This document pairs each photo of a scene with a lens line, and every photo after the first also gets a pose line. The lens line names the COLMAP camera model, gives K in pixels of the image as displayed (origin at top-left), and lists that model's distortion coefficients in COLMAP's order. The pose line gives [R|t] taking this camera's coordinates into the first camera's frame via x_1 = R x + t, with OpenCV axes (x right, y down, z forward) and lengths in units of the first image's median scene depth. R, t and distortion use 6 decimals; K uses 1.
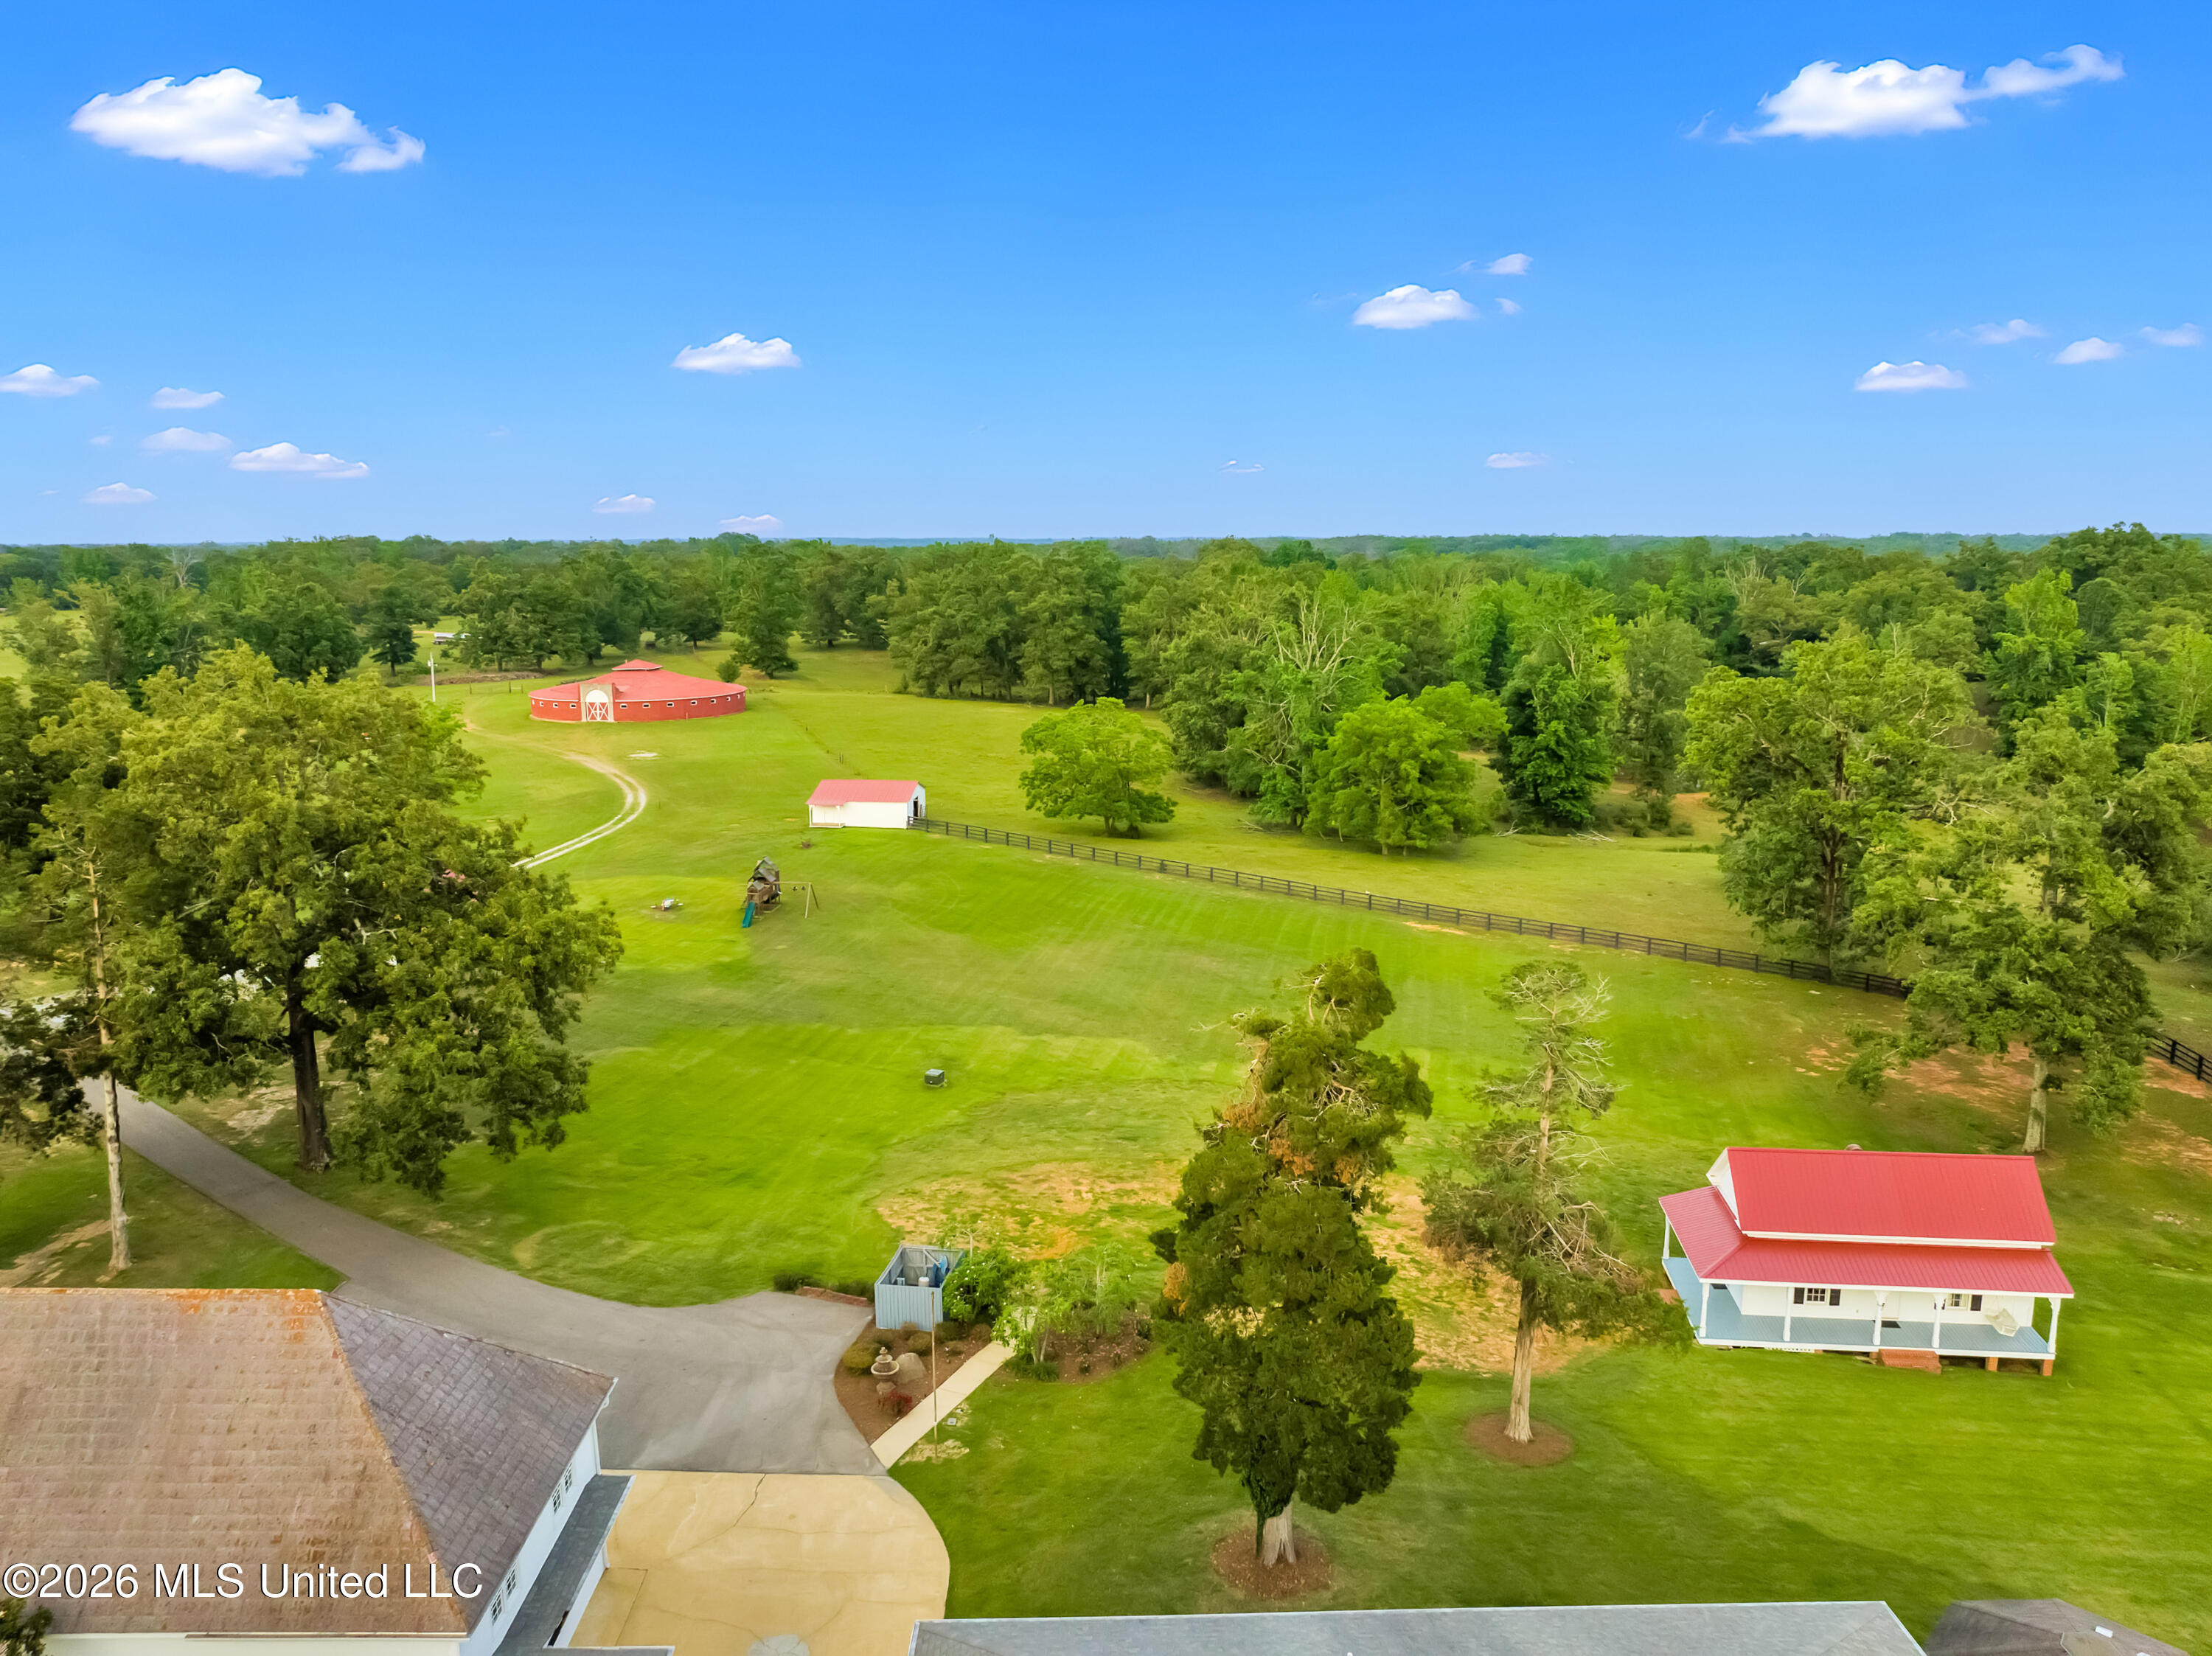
lens RADIAL K [[1553.5, 0, 1106.0], [0, 1553.5, 828.0], [0, 0, 1]] dist [-0.023564, -0.021614]
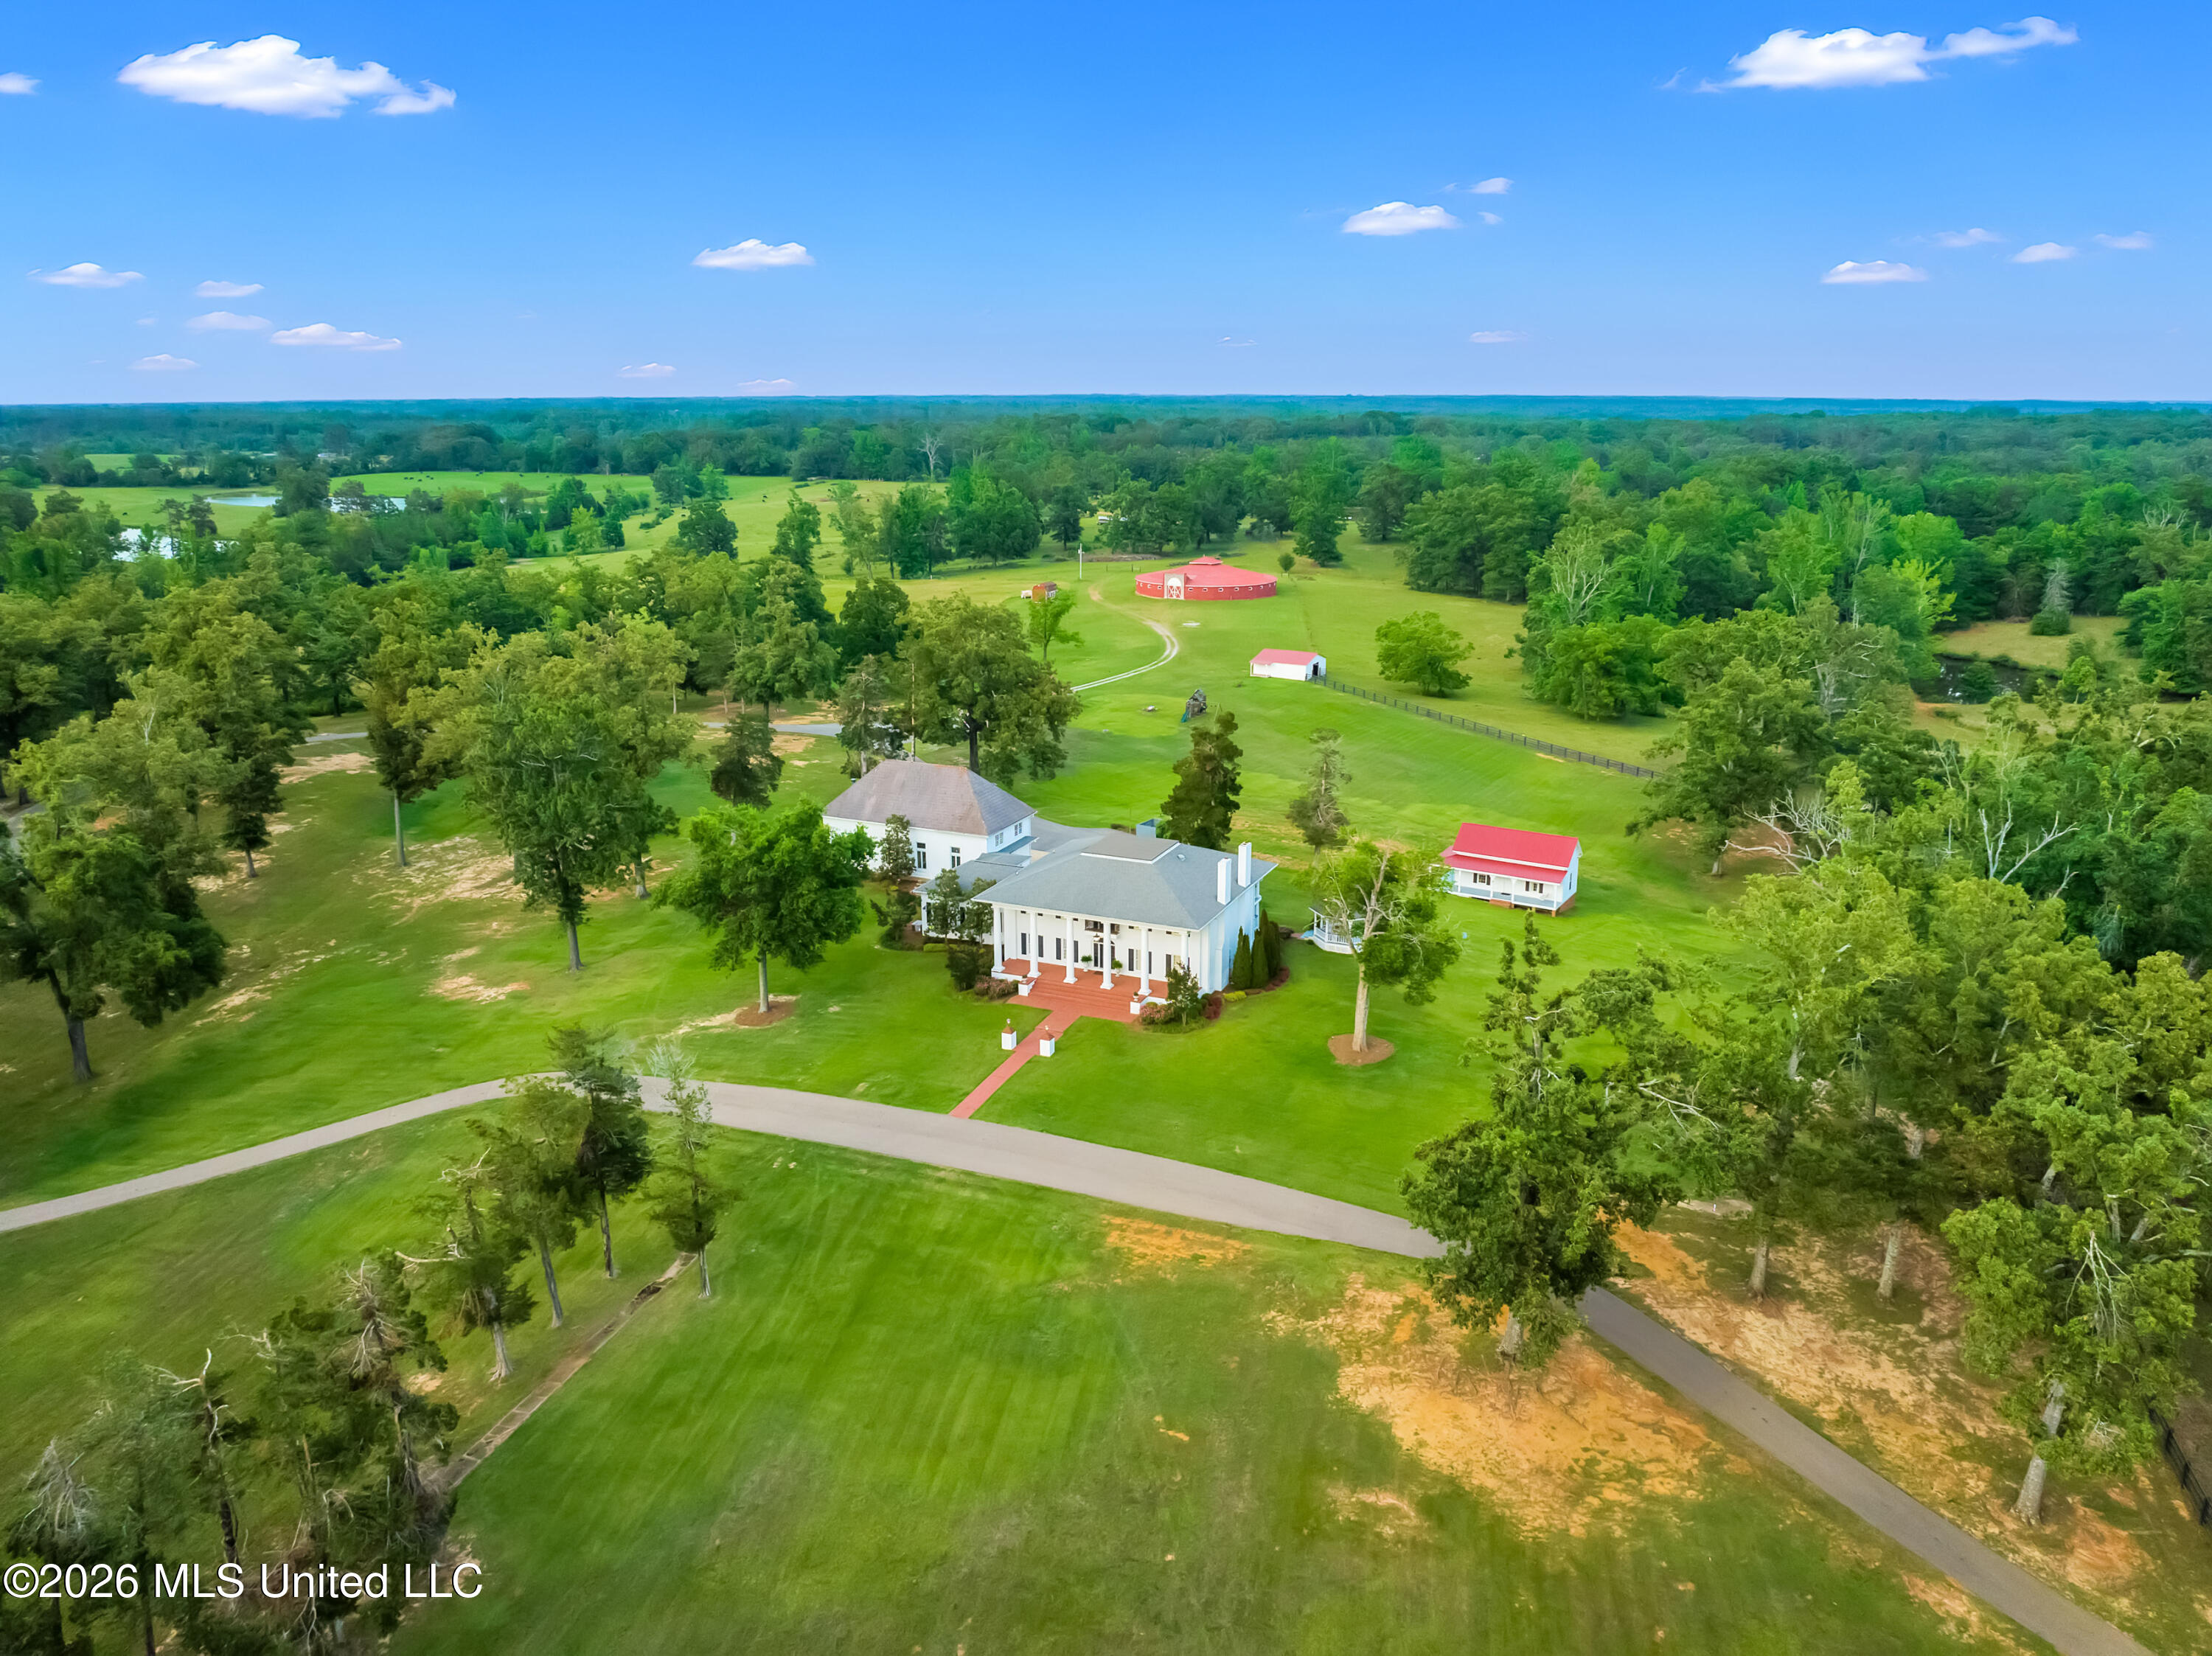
lens RADIAL K [[1553.5, 0, 1106.0], [0, 1553.5, 828.0], [0, 0, 1]] dist [-0.023564, -0.021614]
pose [[0.910605, 0.111852, -0.397854, 0.269584], [-0.075543, 0.991509, 0.105849, -0.002464], [0.406316, -0.066331, 0.911322, -0.475465]]
